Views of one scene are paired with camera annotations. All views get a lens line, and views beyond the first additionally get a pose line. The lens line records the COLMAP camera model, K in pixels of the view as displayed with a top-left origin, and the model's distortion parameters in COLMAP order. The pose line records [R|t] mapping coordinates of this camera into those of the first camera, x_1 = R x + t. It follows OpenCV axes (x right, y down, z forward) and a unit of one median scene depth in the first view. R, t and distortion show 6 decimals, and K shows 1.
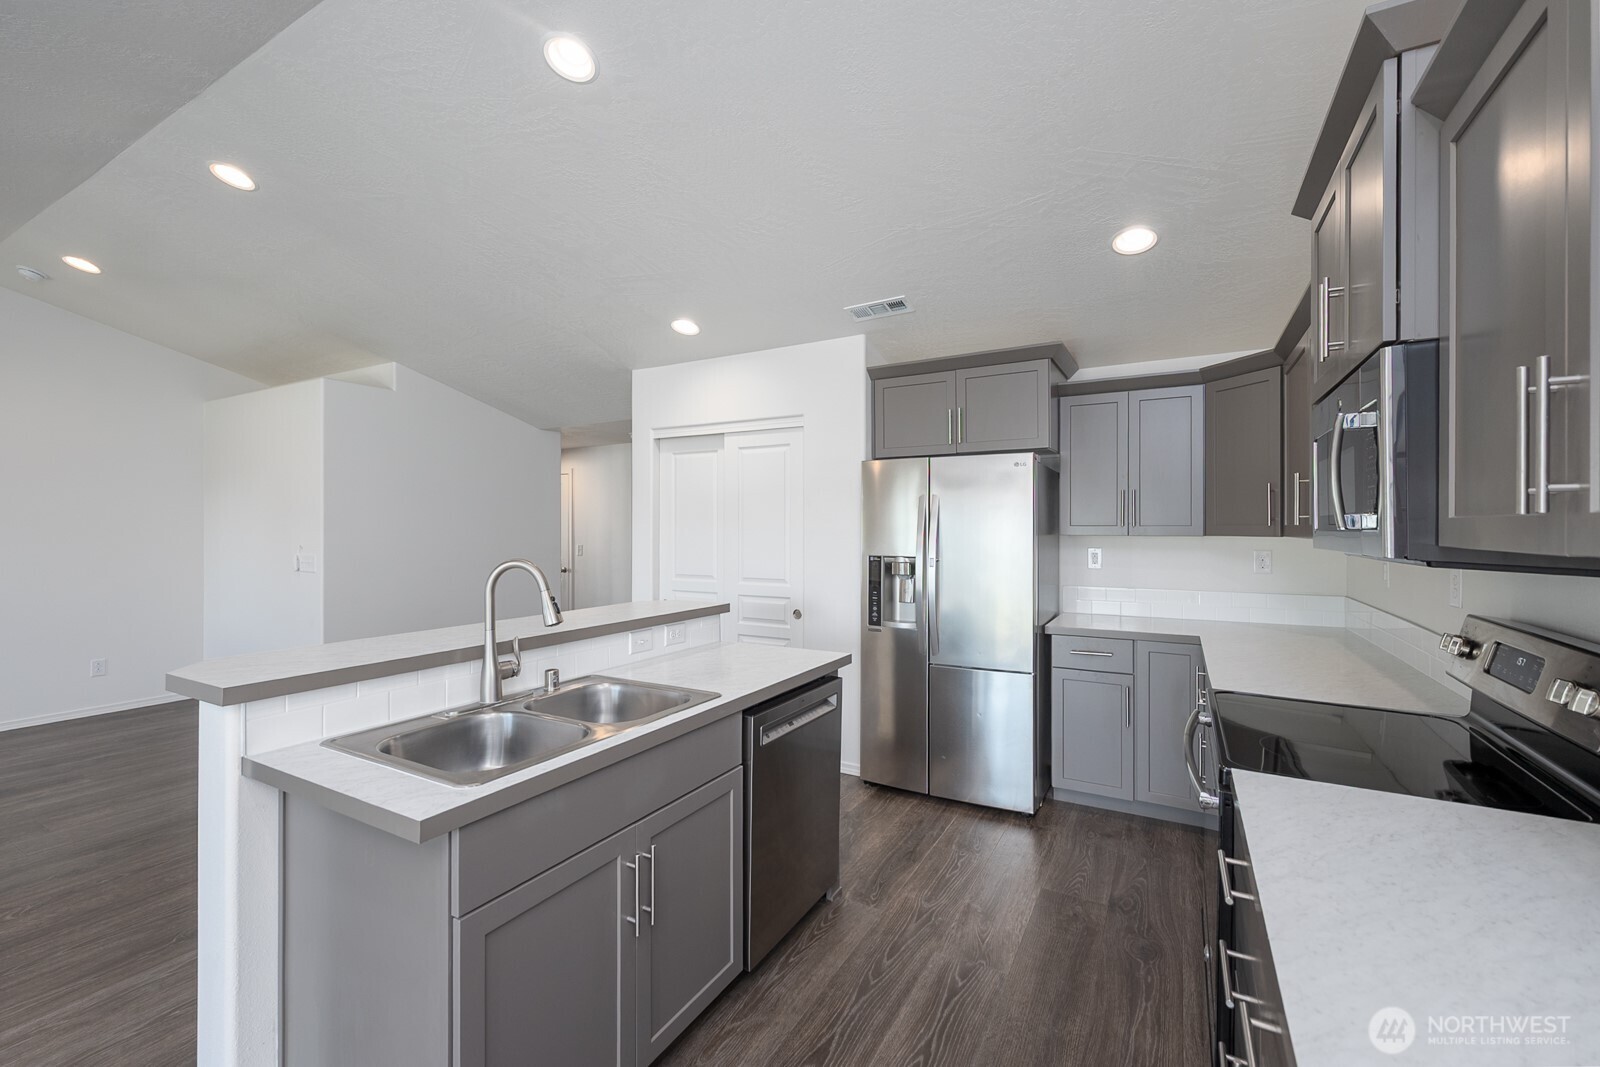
lens RADIAL K [[694.1, 0, 820.3], [0, 694.1, 523.7], [0, 0, 1]] dist [-0.000980, 0.000652]
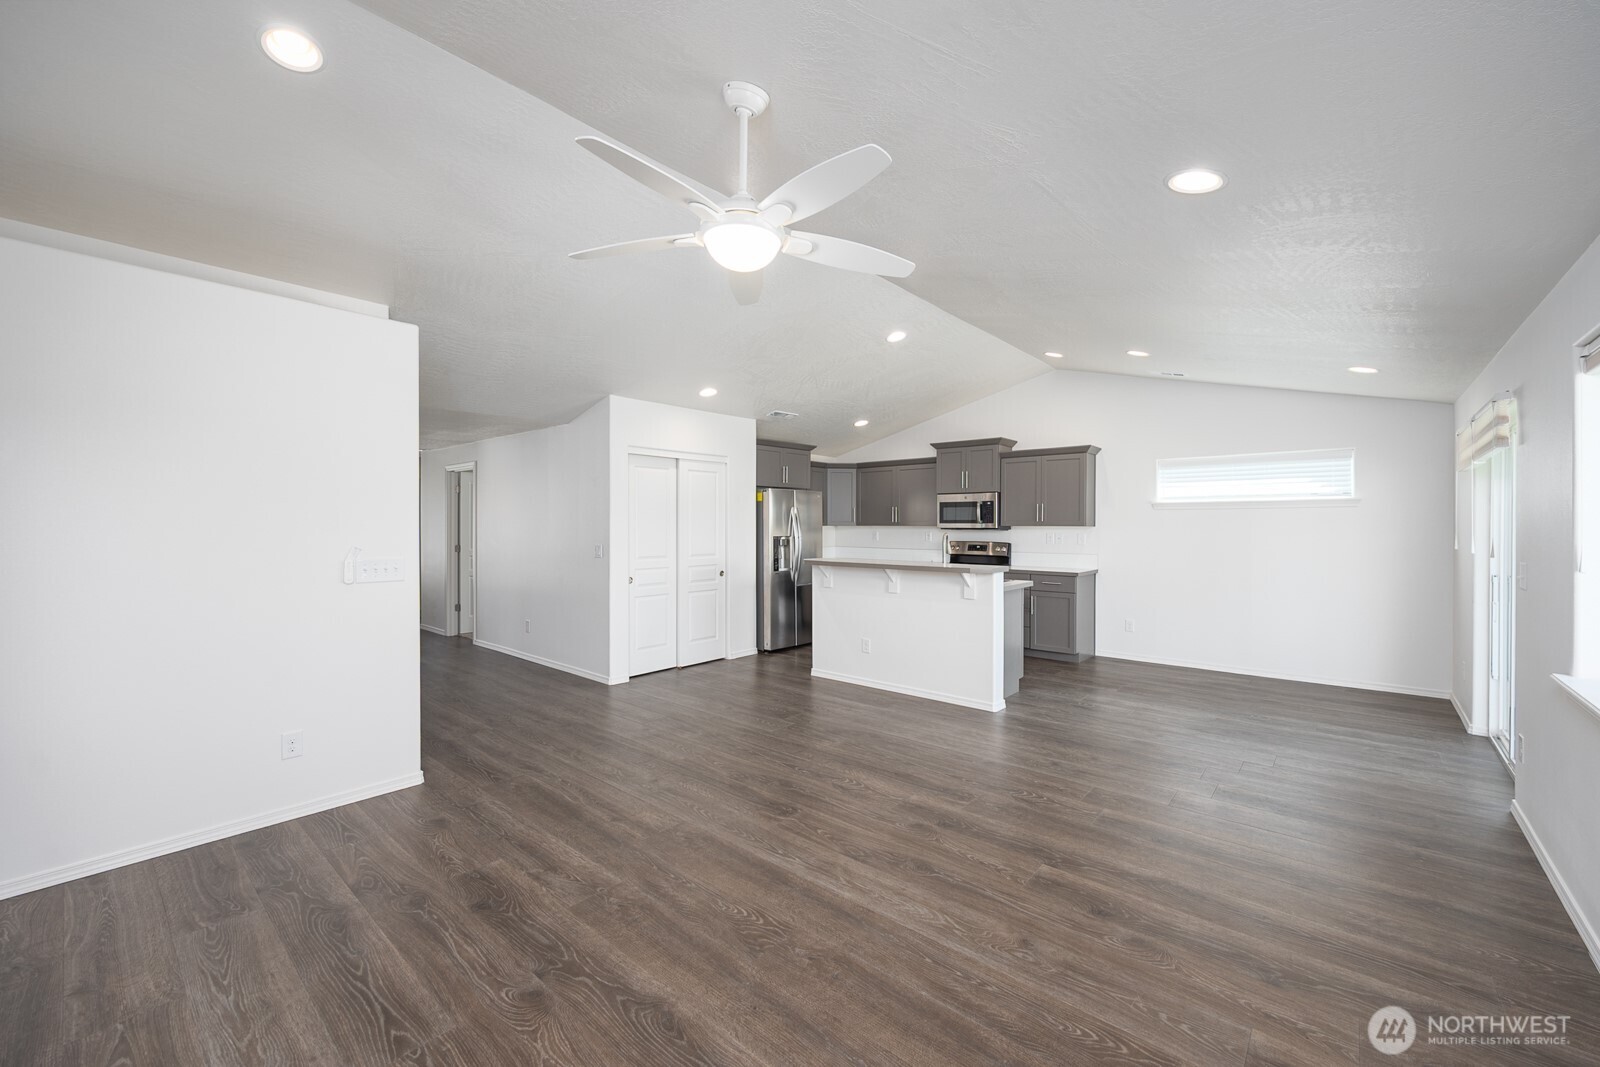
lens RADIAL K [[637.5, 0, 830.7], [0, 637.5, 540.8], [0, 0, 1]] dist [-0.007148, 0.001190]
pose [[0.149971, -0.026308, 0.988340, -1.816013], [-0.007677, 0.999585, 0.027772, 0.006792], [-0.988661, -0.011752, 0.149707, 0.599933]]
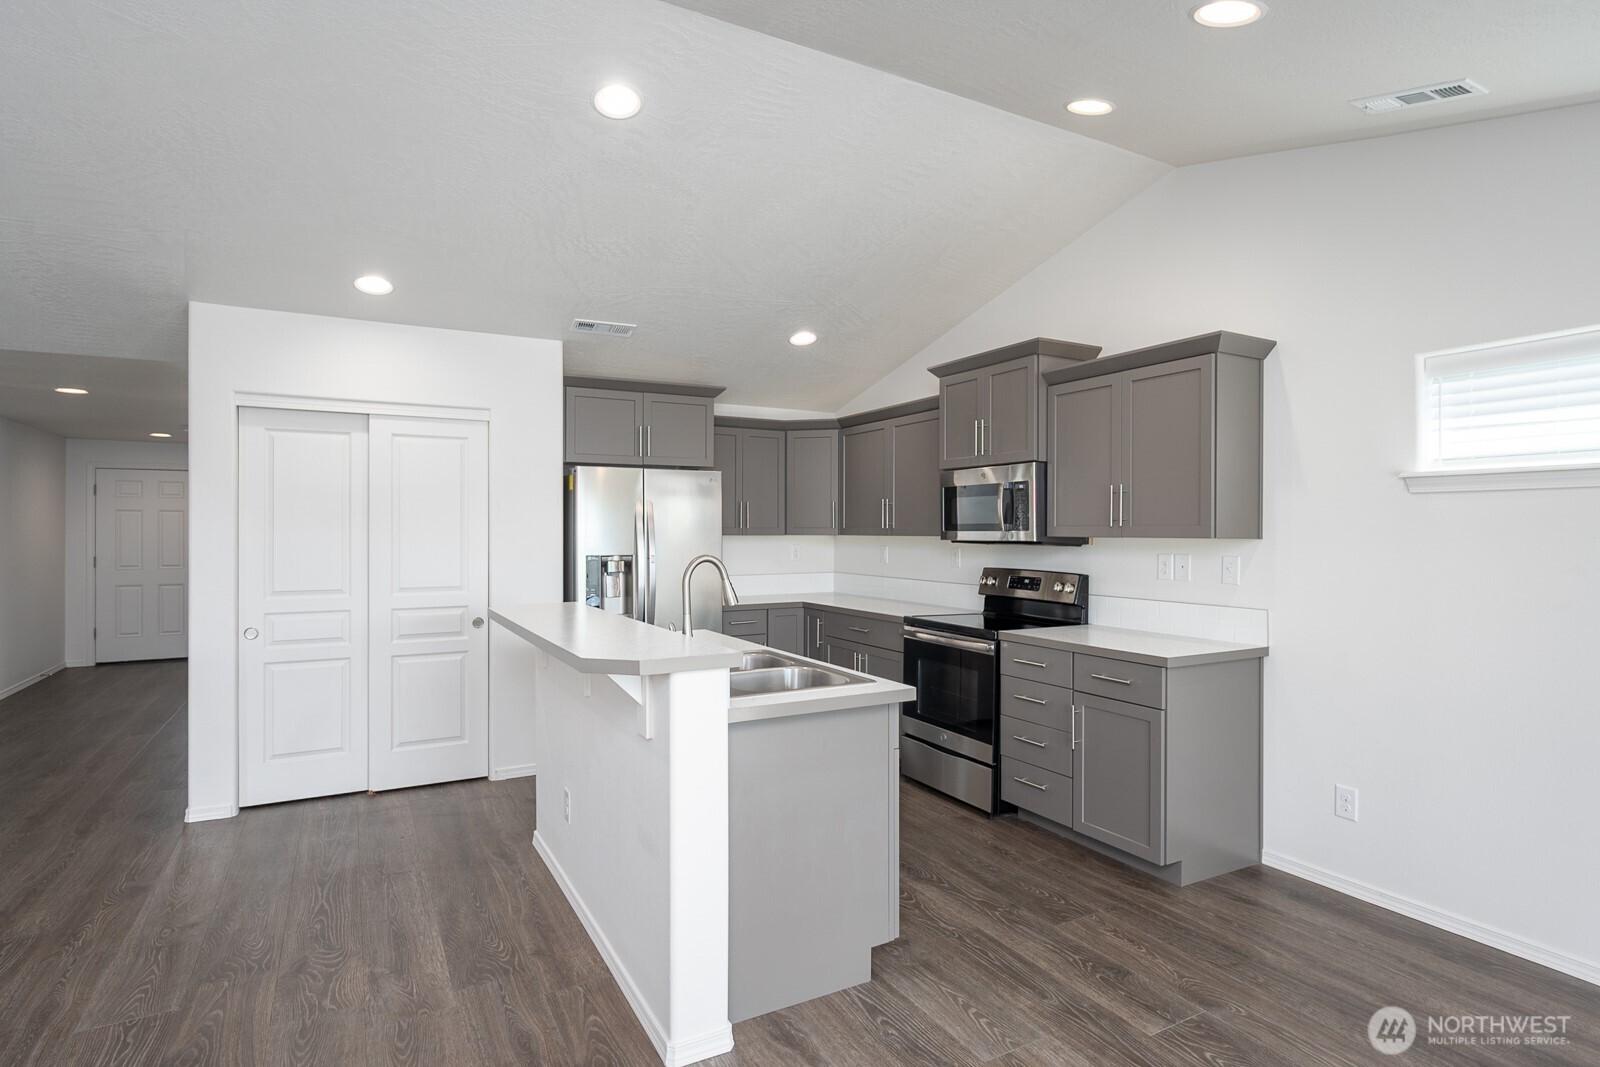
lens RADIAL K [[849.4, 0, 807.2], [0, 849.4, 539.5], [0, 0, 1]] dist [-0.002457, 0.000769]
pose [[0.500512, -0.011670, 0.865651, -0.943495], [-0.005912, 0.999840, 0.016898, -0.003150], [-0.865709, -0.013575, 0.500363, 0.060728]]
